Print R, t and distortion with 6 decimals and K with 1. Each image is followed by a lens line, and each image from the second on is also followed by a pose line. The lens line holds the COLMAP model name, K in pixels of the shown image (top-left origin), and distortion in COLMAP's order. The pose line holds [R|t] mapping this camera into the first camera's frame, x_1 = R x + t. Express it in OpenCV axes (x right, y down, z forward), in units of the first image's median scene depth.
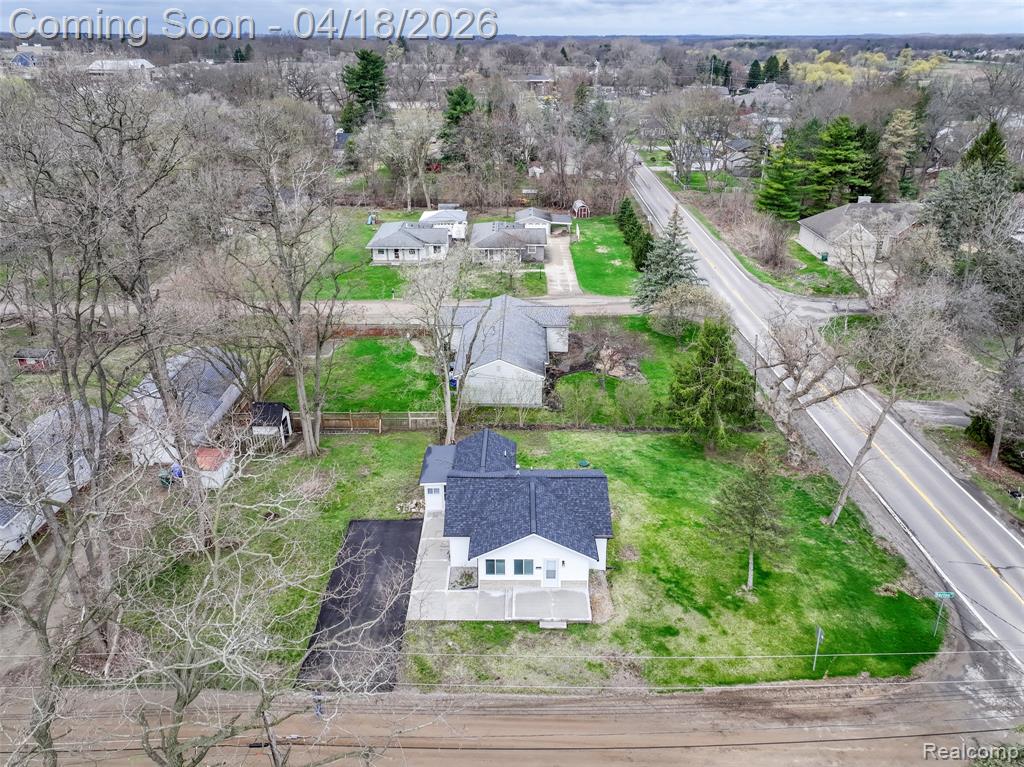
lens RADIAL K [[722.5, 0, 512.0], [0, 722.5, 383.5], [0, 0, 1]] dist [-0.001116, 0.001263]
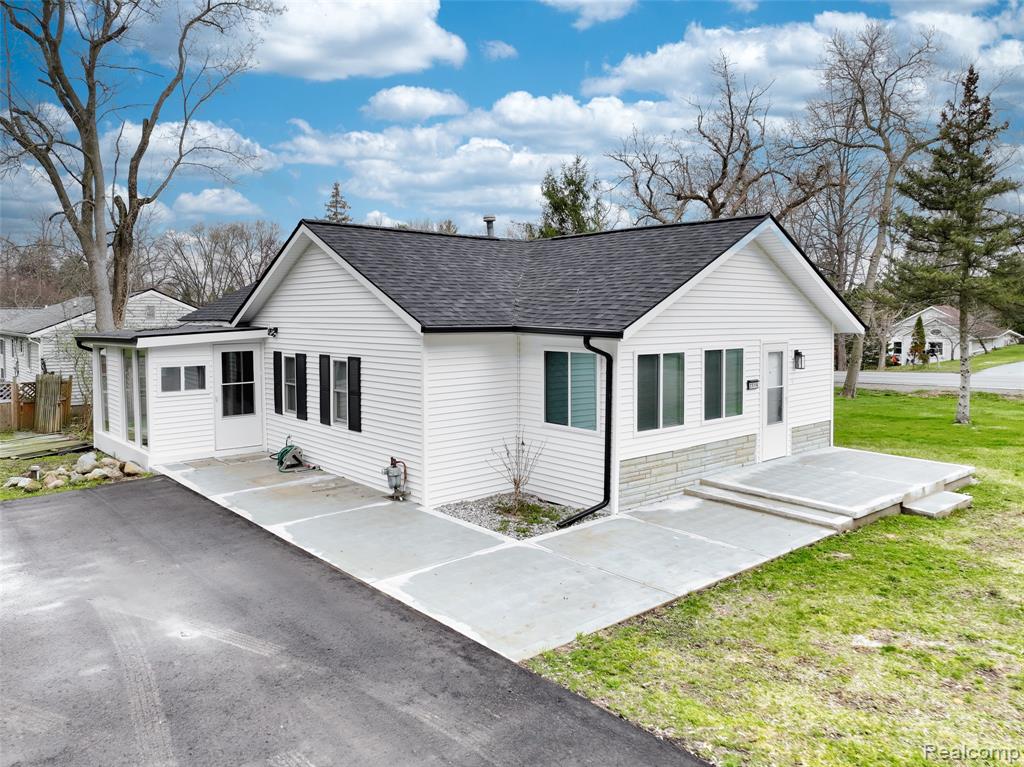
lens RADIAL K [[742.8, 0, 515.8], [0, 742.8, 349.4], [0, 0, 1]] dist [-0.004851, -0.002003]
pose [[0.749428, -0.025890, 0.661579, -0.240544], [0.286943, 0.913217, -0.289307, 0.307634], [-0.596675, 0.406650, 0.691820, 0.856215]]
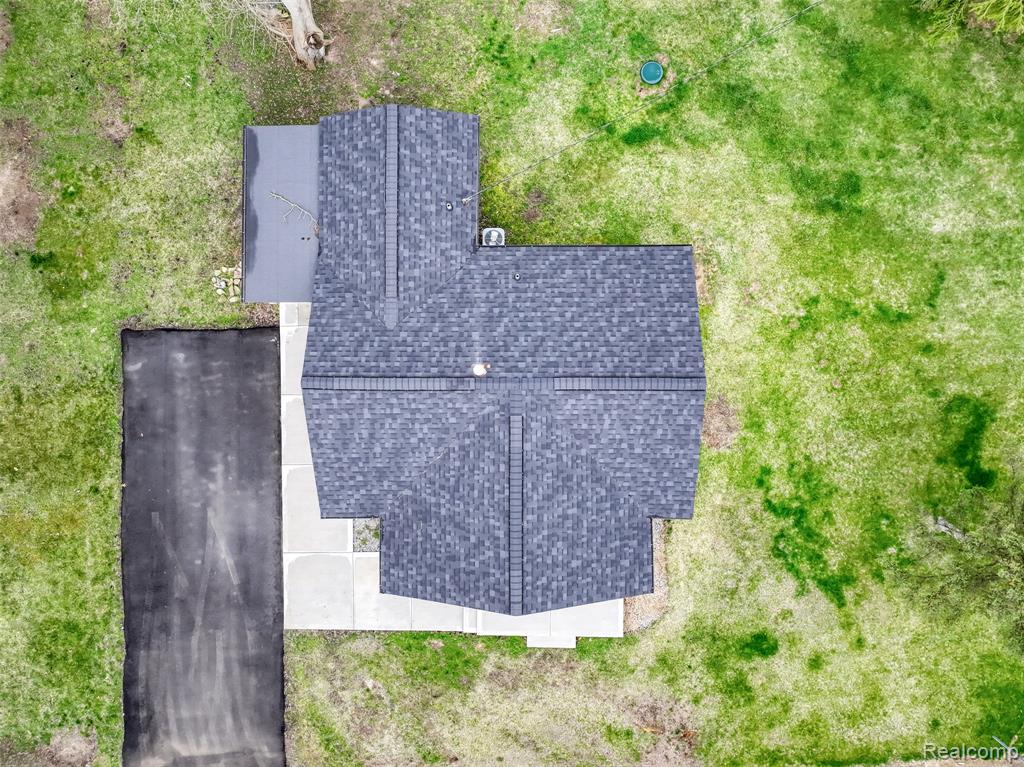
lens RADIAL K [[775.4, 0, 498.5], [0, 775.4, 381.1], [0, 0, 1]] dist [0.003450, 0.004796]
pose [[0.999780, -0.008998, -0.018955, 0.028781], [0.020983, 0.430309, 0.902438, -0.279078], [0.000037, -0.902637, 0.430403, 0.900998]]
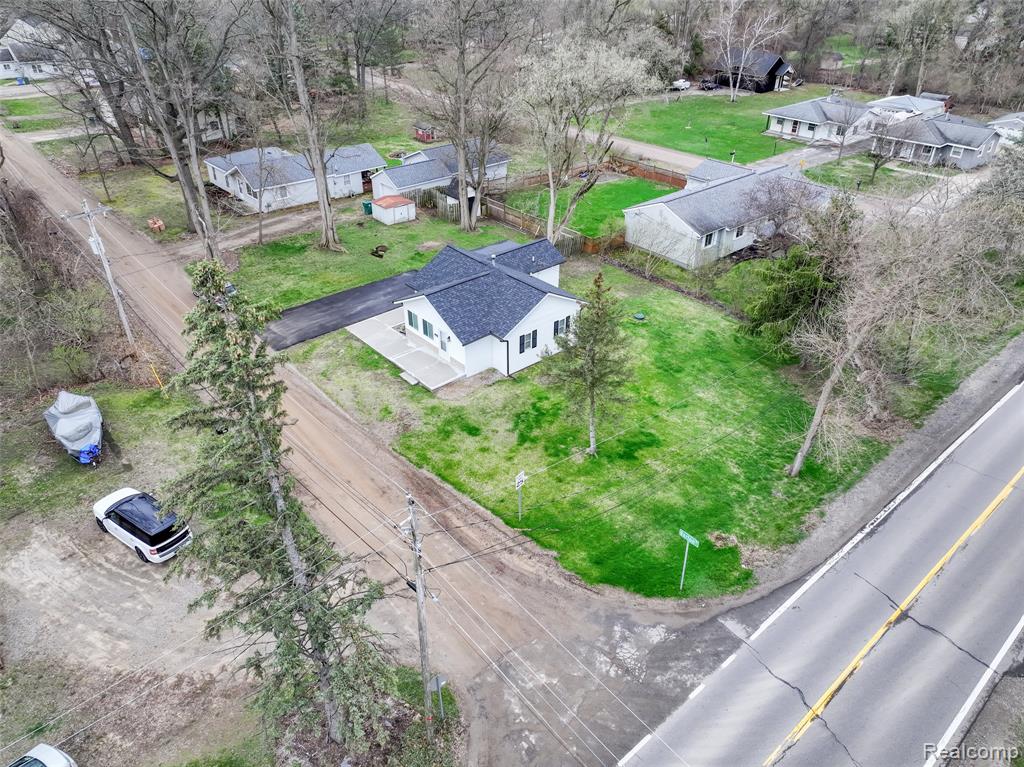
lens RADIAL K [[722.5, 0, 512.0], [0, 722.5, 383.5], [0, 0, 1]] dist [-0.001116, 0.001263]
pose [[0.659096, 0.405126, -0.633613, 0.827925], [-0.327860, 0.913013, 0.242725, 0.026708], [0.676831, 0.047757, 0.734588, 0.301505]]
